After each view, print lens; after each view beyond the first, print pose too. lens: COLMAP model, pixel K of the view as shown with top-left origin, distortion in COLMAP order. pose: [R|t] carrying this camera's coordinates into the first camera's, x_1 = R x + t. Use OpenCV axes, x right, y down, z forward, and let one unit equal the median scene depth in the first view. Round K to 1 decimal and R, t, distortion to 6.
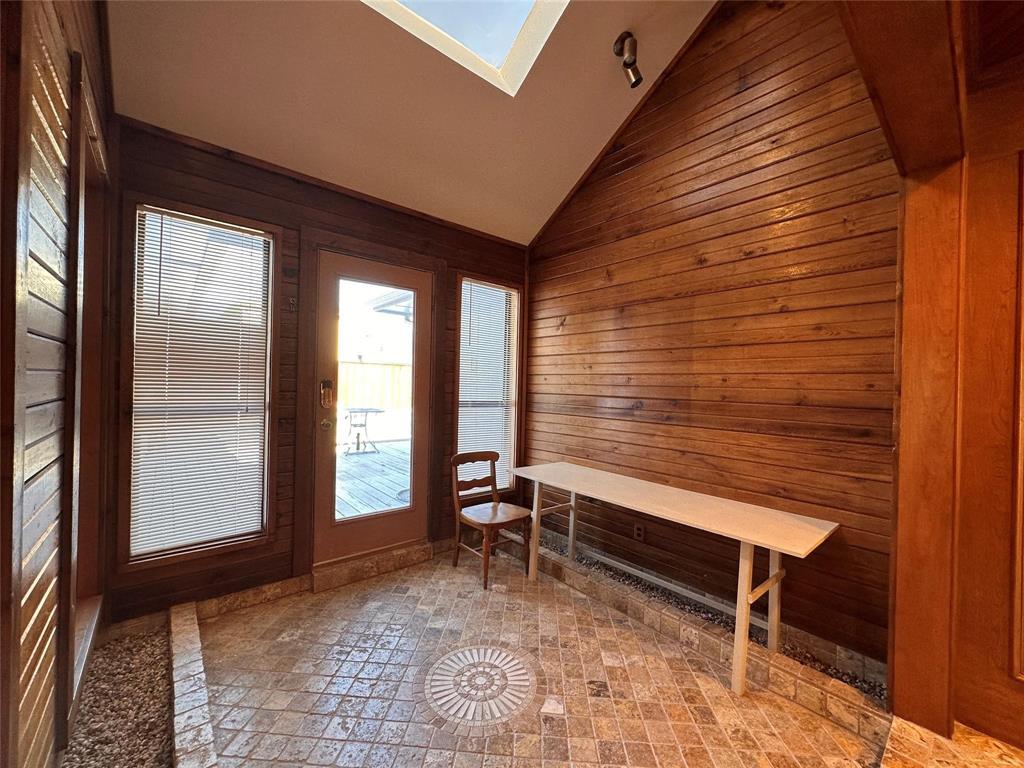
lens RADIAL K [[408.3, 0, 510.0], [0, 408.3, 386.3], [0, 0, 1]] dist [-0.002142, 0.000838]
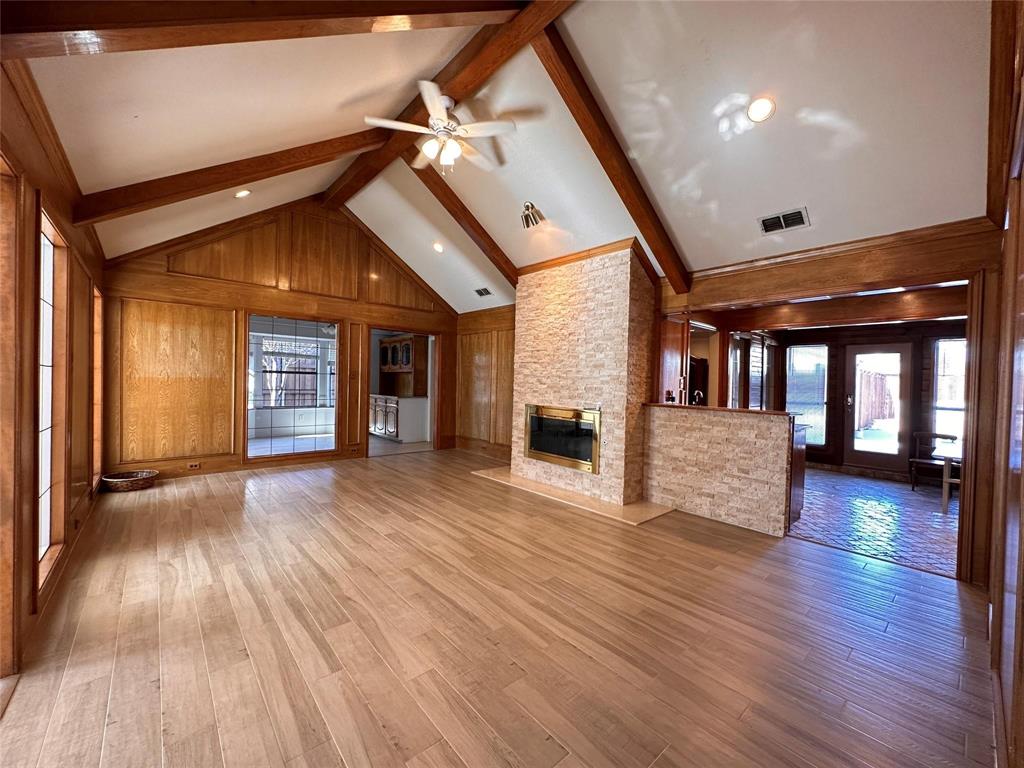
lens RADIAL K [[408.3, 0, 512.5], [0, 408.3, 383.4], [0, 0, 1]] dist [-0.002142, 0.000838]
pose [[0.016625, -0.018705, -0.999687, 2.619695], [-0.034261, 0.999227, -0.019266, 0.050325], [0.999275, 0.034570, 0.015971, -1.489791]]
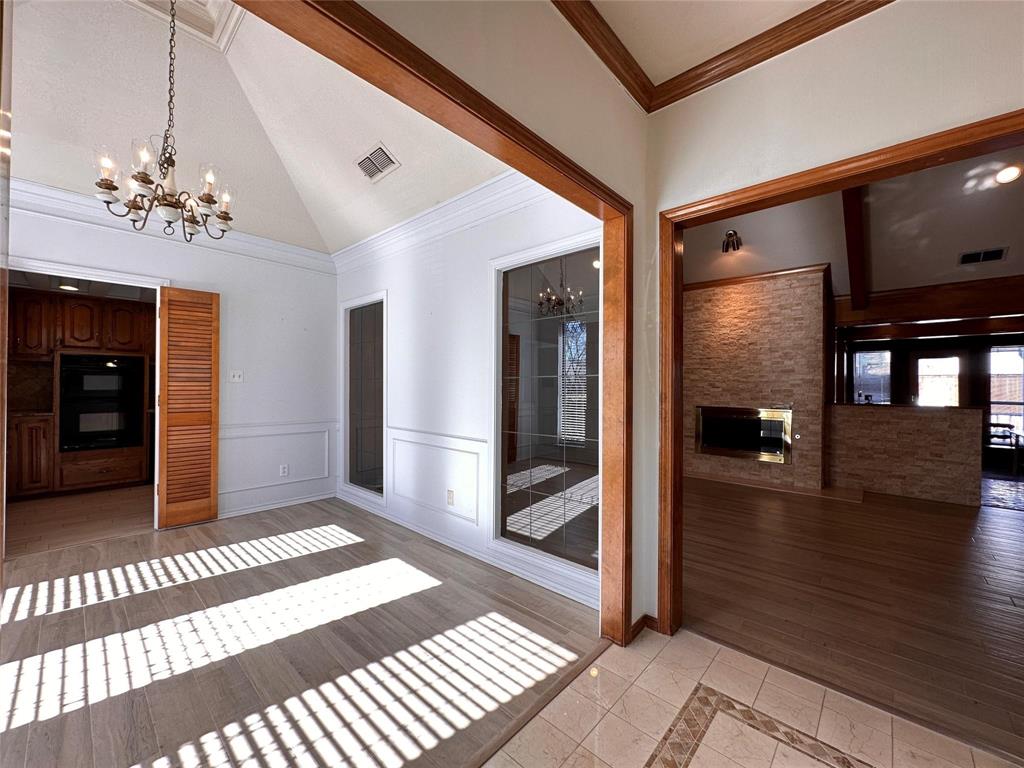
lens RADIAL K [[408.3, 0, 512.9], [0, 408.3, 384.2], [0, 0, 1]] dist [-0.002142, 0.000838]
pose [[0.124392, -0.029182, -0.991804, 2.752515], [-0.014645, 0.999405, -0.031242, 0.083079], [0.992125, 0.018411, 0.123891, -2.967077]]
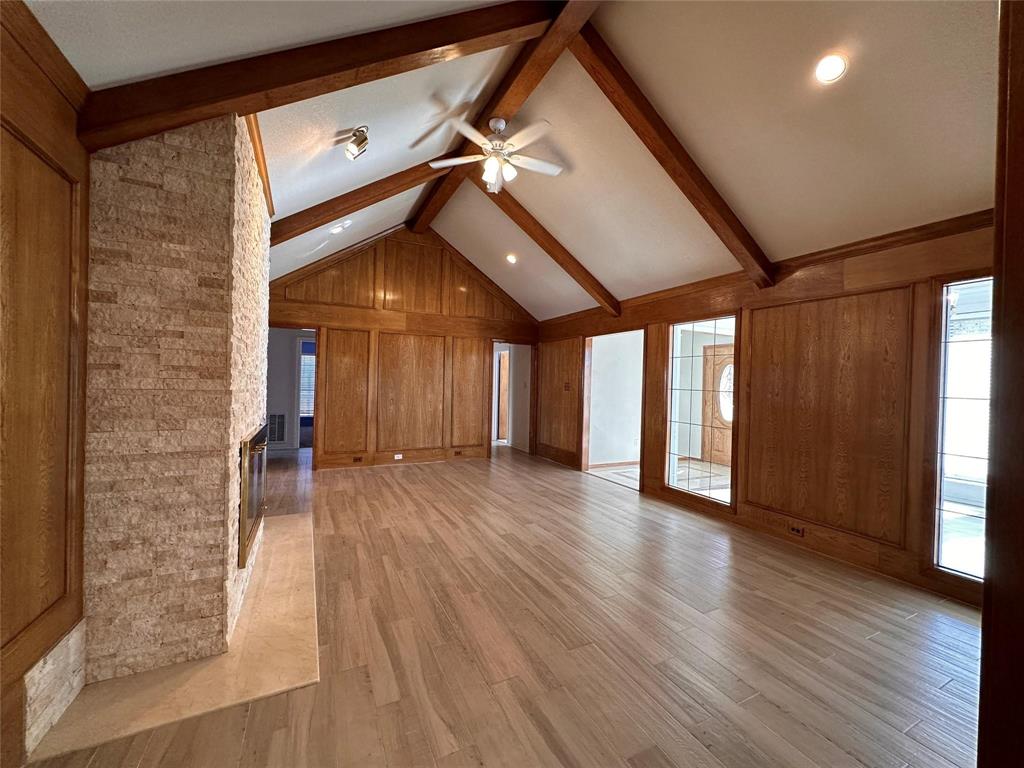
lens RADIAL K [[408.3, 0, 517.5], [0, 408.3, 383.6], [0, 0, 1]] dist [-0.002142, 0.000838]
pose [[0.231289, -0.021906, 0.972638, -0.735890], [-0.006653, 0.999687, 0.024097, -0.052779], [-0.972862, -0.012044, 0.231071, -2.279483]]
